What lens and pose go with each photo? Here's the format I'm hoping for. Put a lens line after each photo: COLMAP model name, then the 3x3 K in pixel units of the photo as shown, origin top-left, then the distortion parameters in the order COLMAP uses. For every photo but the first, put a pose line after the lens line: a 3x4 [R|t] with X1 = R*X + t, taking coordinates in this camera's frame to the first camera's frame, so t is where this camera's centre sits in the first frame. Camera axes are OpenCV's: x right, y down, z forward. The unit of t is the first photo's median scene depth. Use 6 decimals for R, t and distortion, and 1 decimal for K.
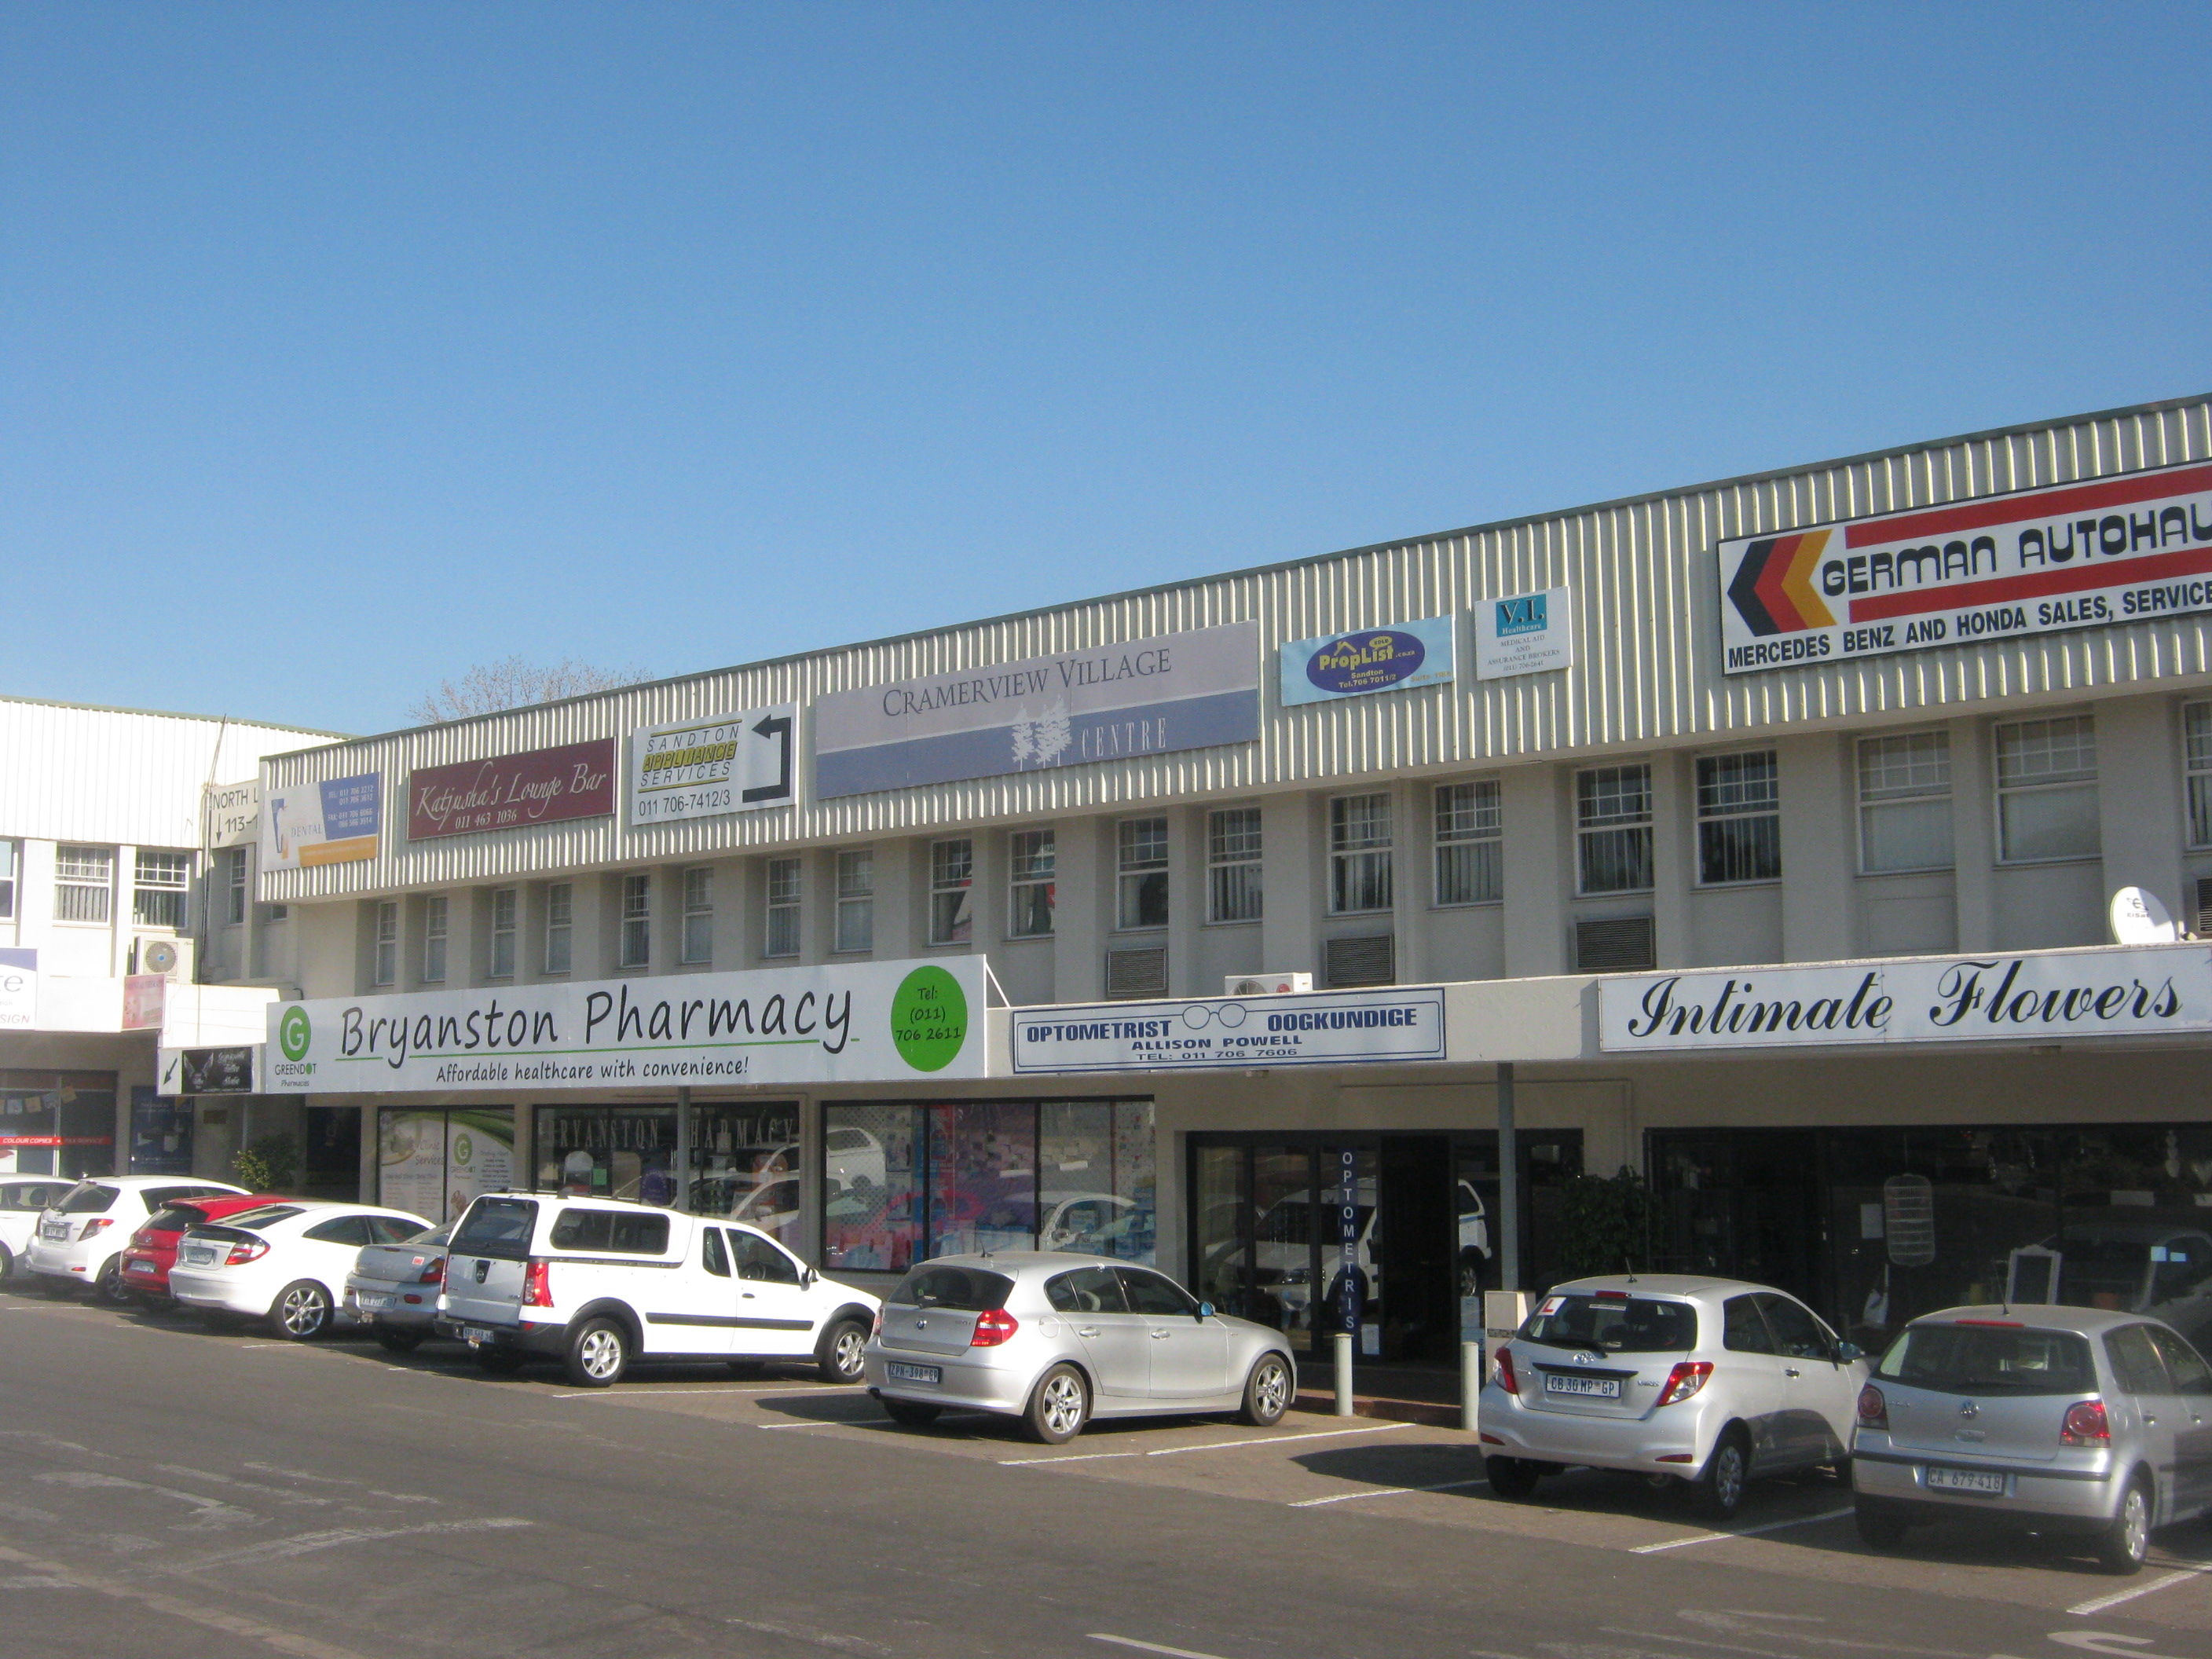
lens RADIAL K [[2513.1, 0, 1106.0], [0, 2513.1, 829.5], [0, 0, 1]] dist [-0.132098, 0.190356]
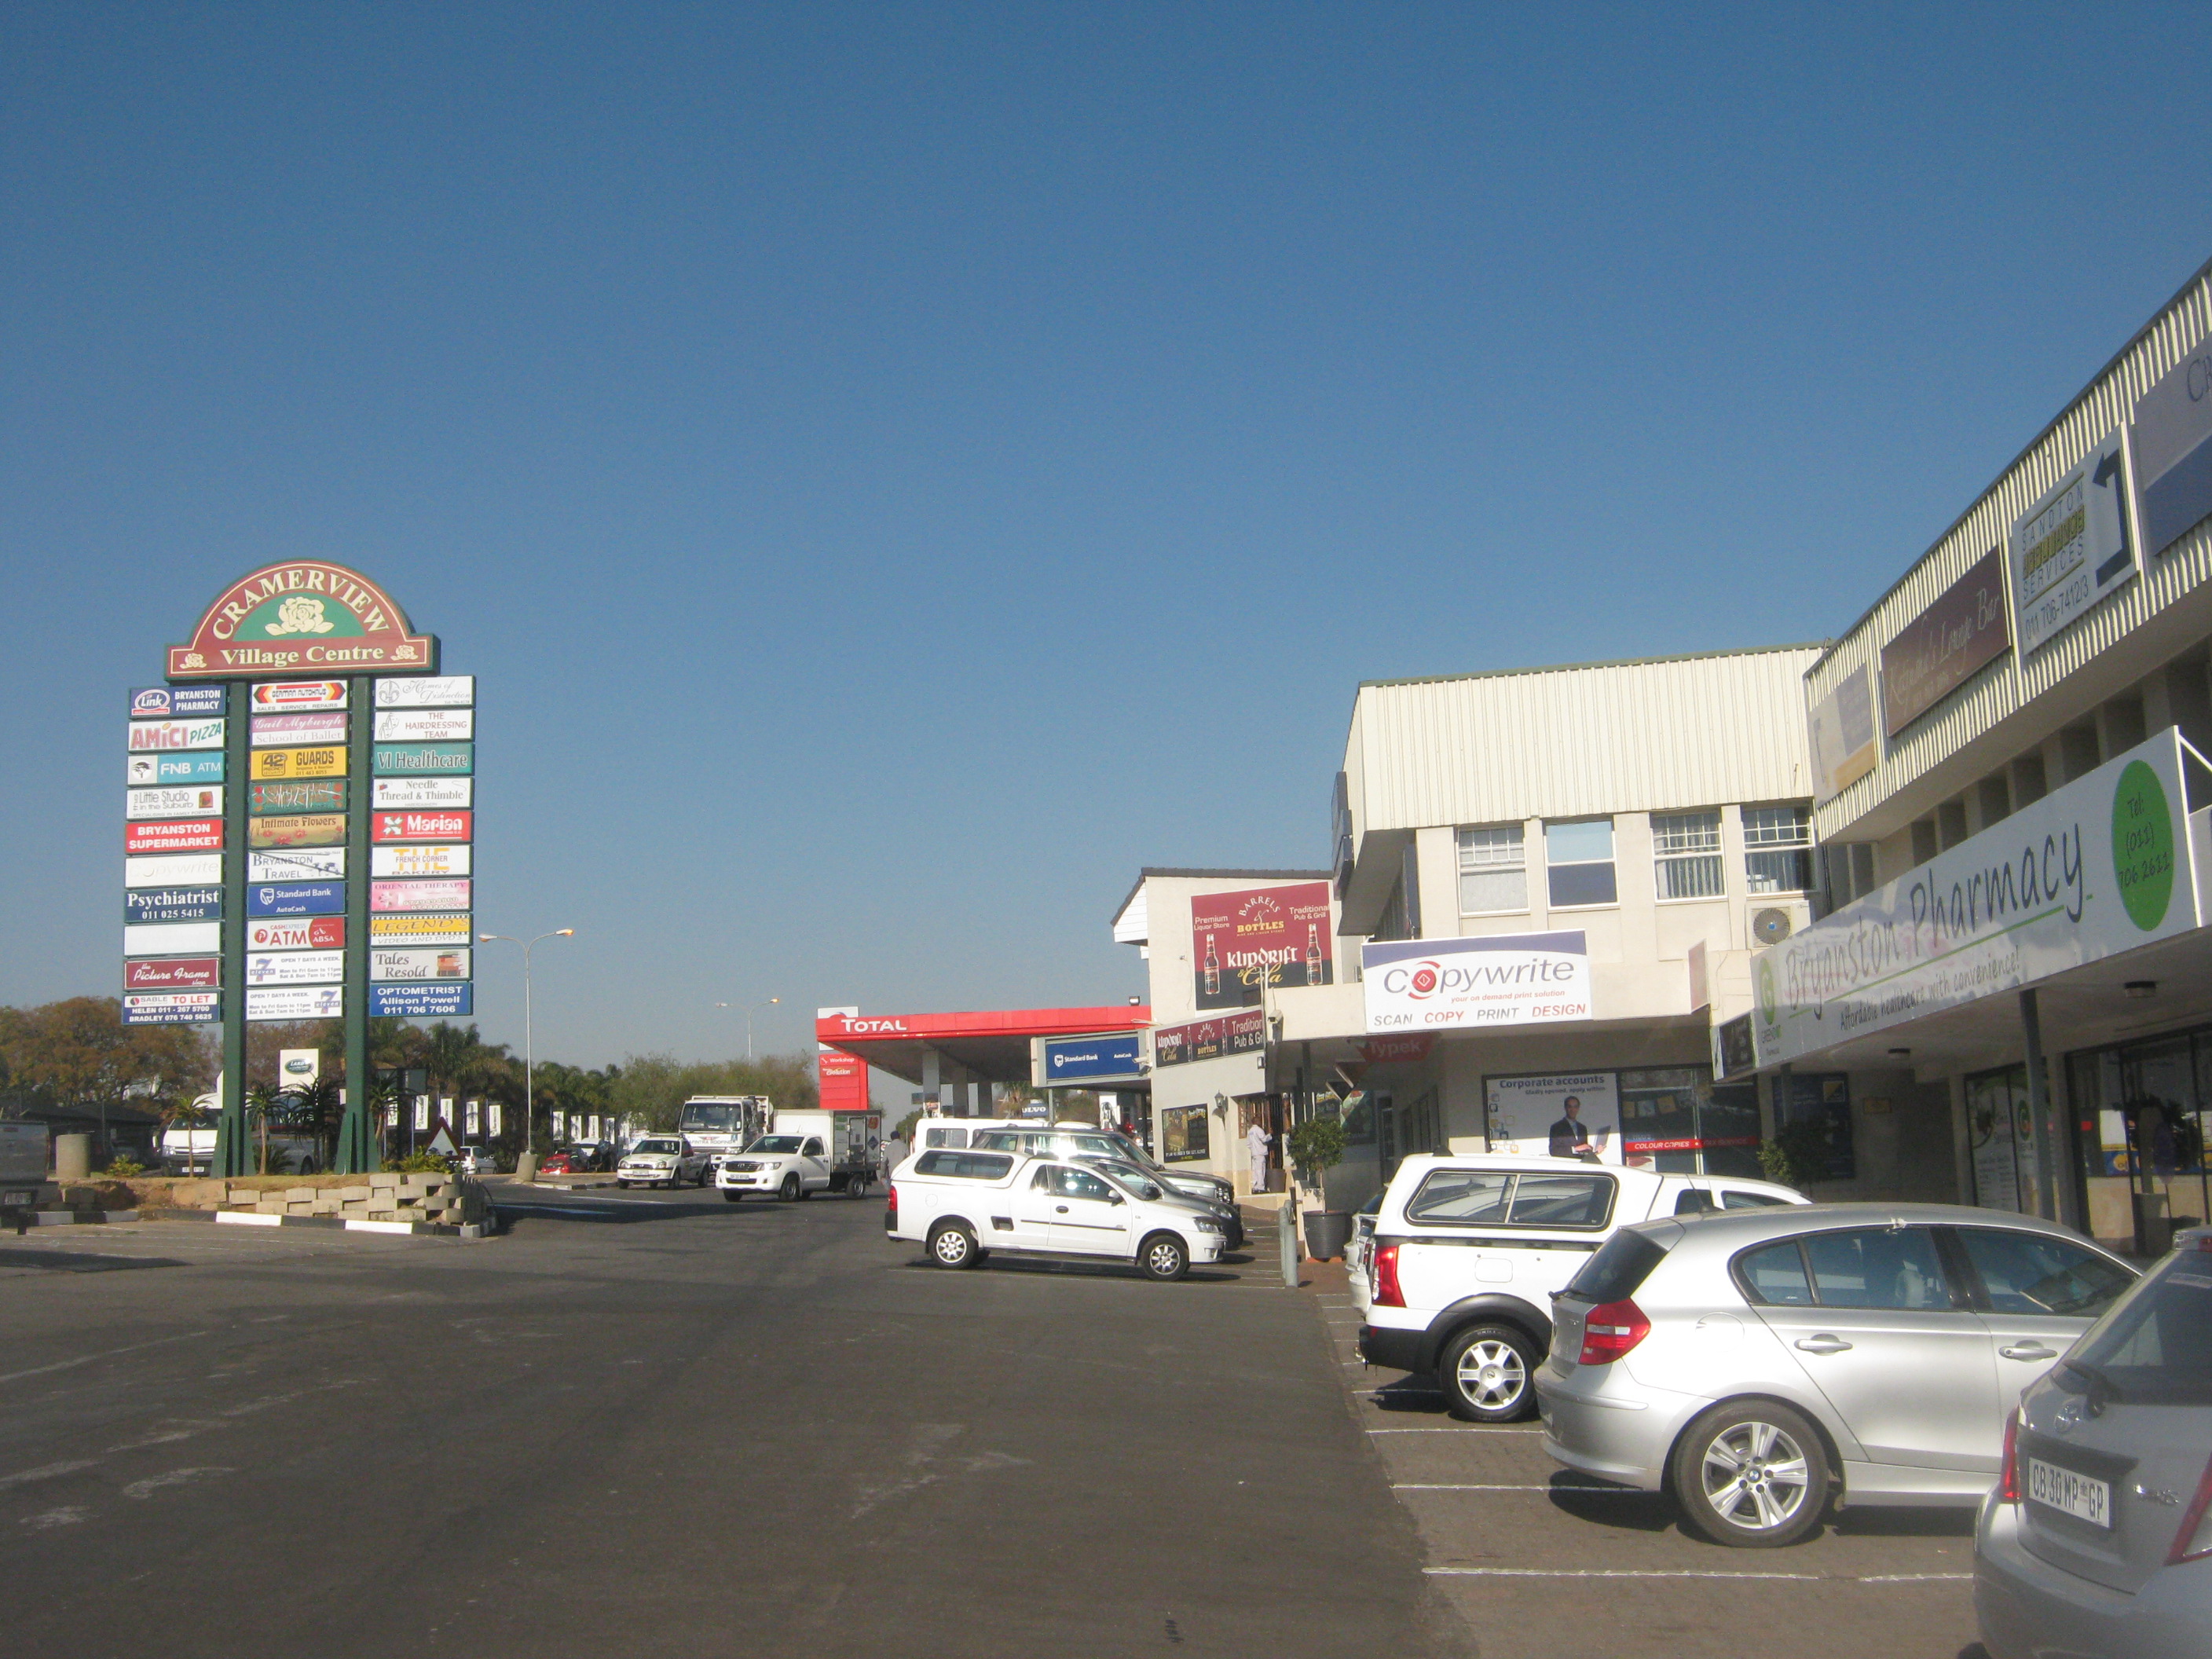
lens RADIAL K [[2513.1, 0, 1106.0], [0, 2513.1, 829.5], [0, 0, 1]] dist [-0.132098, 0.190356]
pose [[0.583540, -0.146139, -0.798827, 0.221129], [0.132343, 0.987638, -0.084005, 0.073127], [0.801228, -0.056699, 0.595667, 0.355071]]
